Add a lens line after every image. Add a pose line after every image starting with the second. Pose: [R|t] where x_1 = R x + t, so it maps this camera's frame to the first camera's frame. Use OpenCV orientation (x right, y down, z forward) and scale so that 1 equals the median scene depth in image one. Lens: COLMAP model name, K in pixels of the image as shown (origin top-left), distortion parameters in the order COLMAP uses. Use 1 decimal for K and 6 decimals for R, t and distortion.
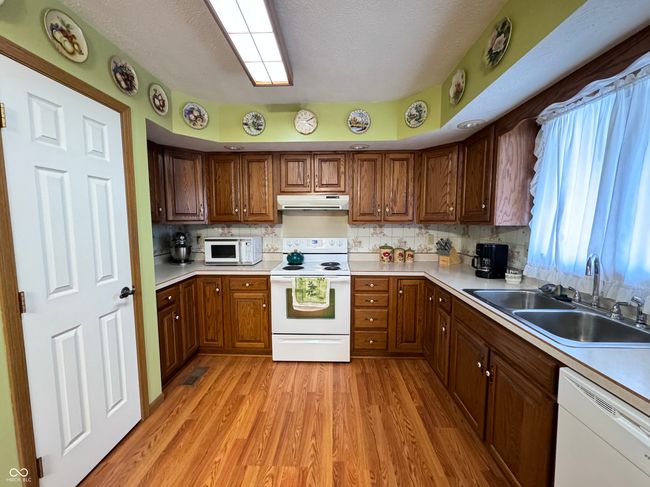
lens RADIAL K [[260.0, 0, 323.6], [0, 260.0, 242.7], [0, 0, 1]] dist [-0.000328, 0.000225]
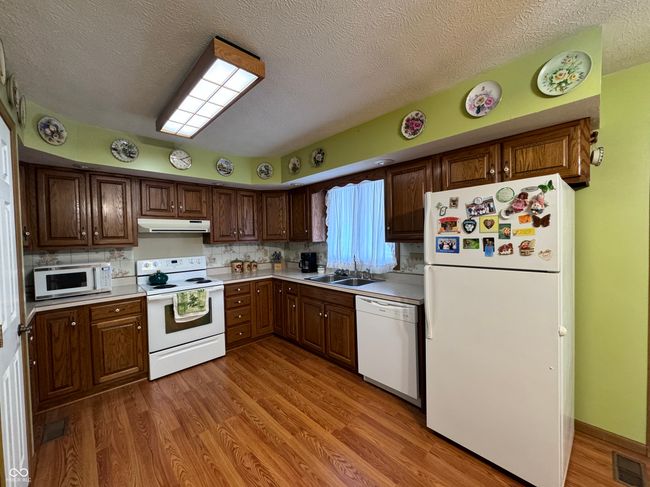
lens RADIAL K [[260.0, 0, 325.8], [0, 260.0, 242.9], [0, 0, 1]] dist [-0.000328, 0.000225]
pose [[0.696159, -0.032761, 0.717140, -0.465303], [0.080226, 0.996251, -0.032366, 0.005346], [-0.713391, 0.080065, 0.696177, -0.261054]]
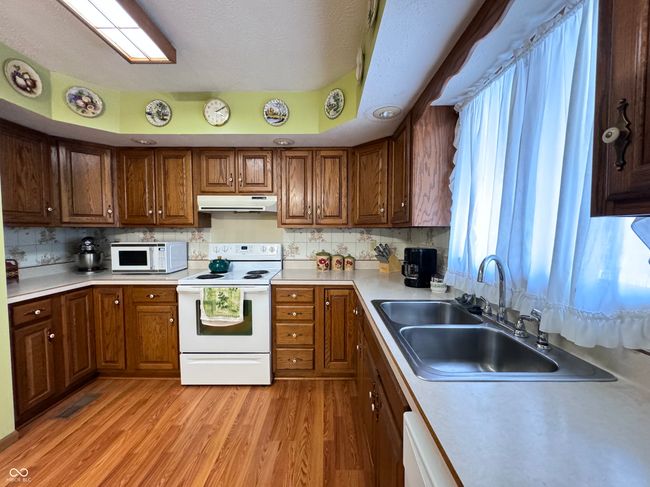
lens RADIAL K [[260.0, 0, 323.8], [0, 260.0, 242.6], [0, 0, 1]] dist [-0.000328, 0.000225]
pose [[0.999542, 0.001145, 0.030232, 0.270367], [0.000098, 0.999155, -0.041092, 0.020214], [-0.030253, 0.041076, 0.998698, 0.114065]]
